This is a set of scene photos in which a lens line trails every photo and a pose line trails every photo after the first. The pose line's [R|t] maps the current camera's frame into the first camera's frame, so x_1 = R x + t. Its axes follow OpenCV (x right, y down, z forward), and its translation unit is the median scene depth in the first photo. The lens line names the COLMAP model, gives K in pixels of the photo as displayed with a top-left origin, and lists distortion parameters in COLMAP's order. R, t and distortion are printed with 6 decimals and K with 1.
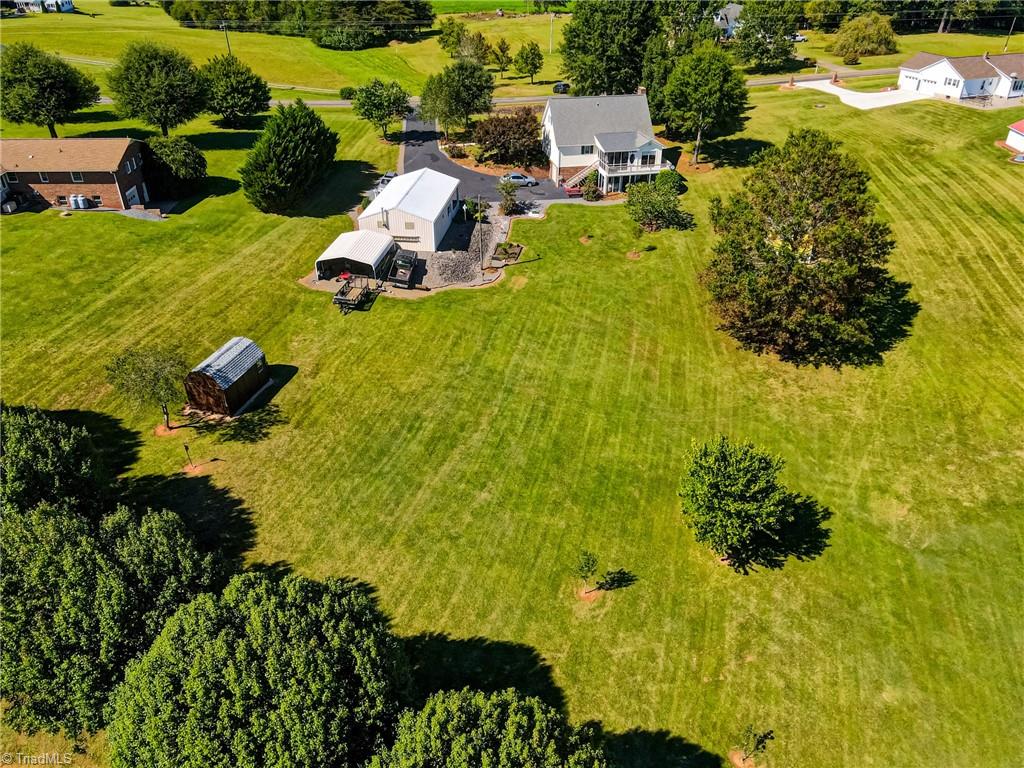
lens RADIAL K [[751.2, 0, 513.6], [0, 751.2, 382.5], [0, 0, 1]] dist [-0.004844, 0.040399]
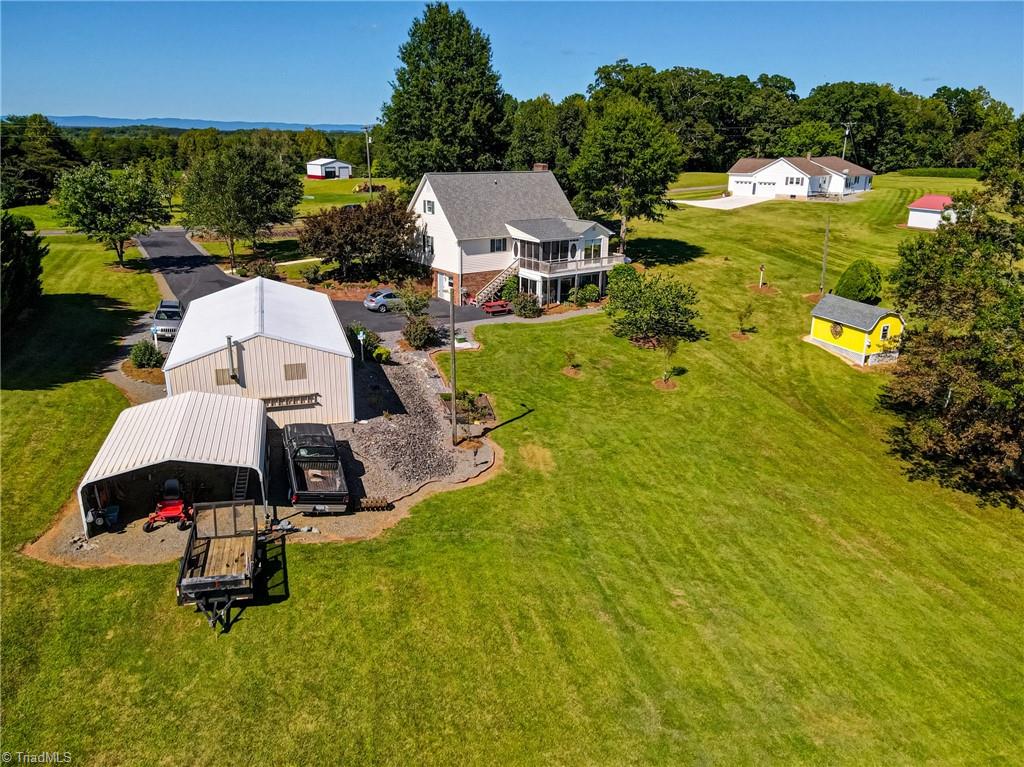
lens RADIAL K [[751.2, 0, 513.6], [0, 751.2, 382.0], [0, 0, 1]] dist [-0.004844, 0.040399]
pose [[0.907650, -0.119827, 0.402259, -0.206373], [0.209886, 0.959529, -0.187756, -0.095181], [-0.363481, 0.254845, 0.896067, 0.573632]]
